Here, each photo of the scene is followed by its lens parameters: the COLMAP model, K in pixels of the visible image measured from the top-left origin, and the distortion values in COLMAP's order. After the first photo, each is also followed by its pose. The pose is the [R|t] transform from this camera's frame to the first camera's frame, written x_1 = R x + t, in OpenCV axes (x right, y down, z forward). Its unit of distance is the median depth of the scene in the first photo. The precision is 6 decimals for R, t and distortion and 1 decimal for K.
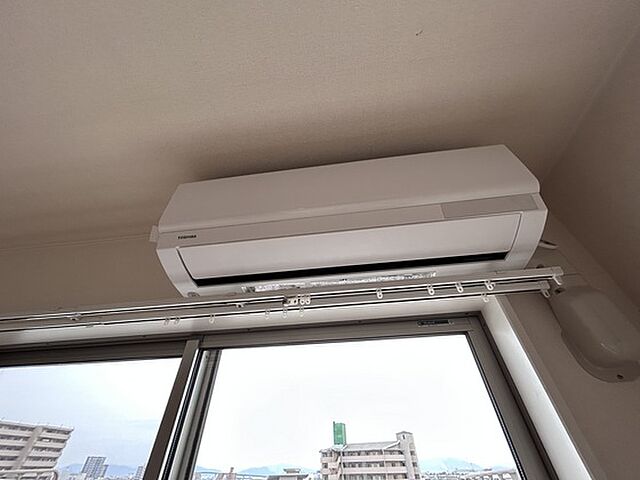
lens RADIAL K [[259.2, 0, 318.3], [0, 259.2, 236.8], [0, 0, 1]] dist [0.002421, -0.000680]
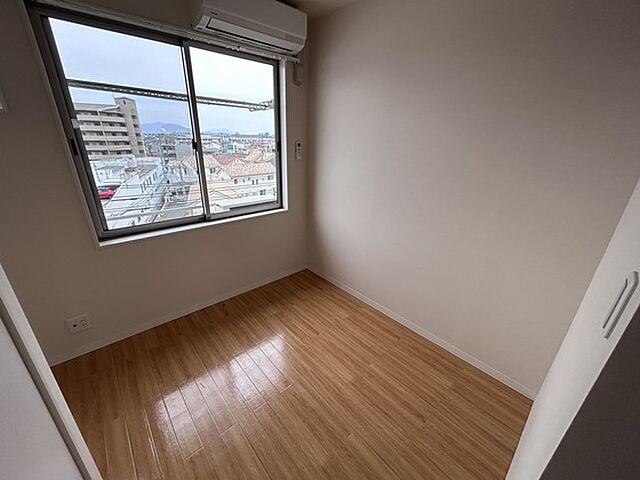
lens RADIAL K [[259.2, 0, 316.2], [0, 259.2, 239.7], [0, 0, 1]] dist [0.002421, -0.000680]
pose [[0.667005, -0.245711, 0.703370, -2.112029], [-0.527941, 0.510268, 0.678900, -1.124145], [-0.525720, -0.824168, 0.210631, -2.002418]]
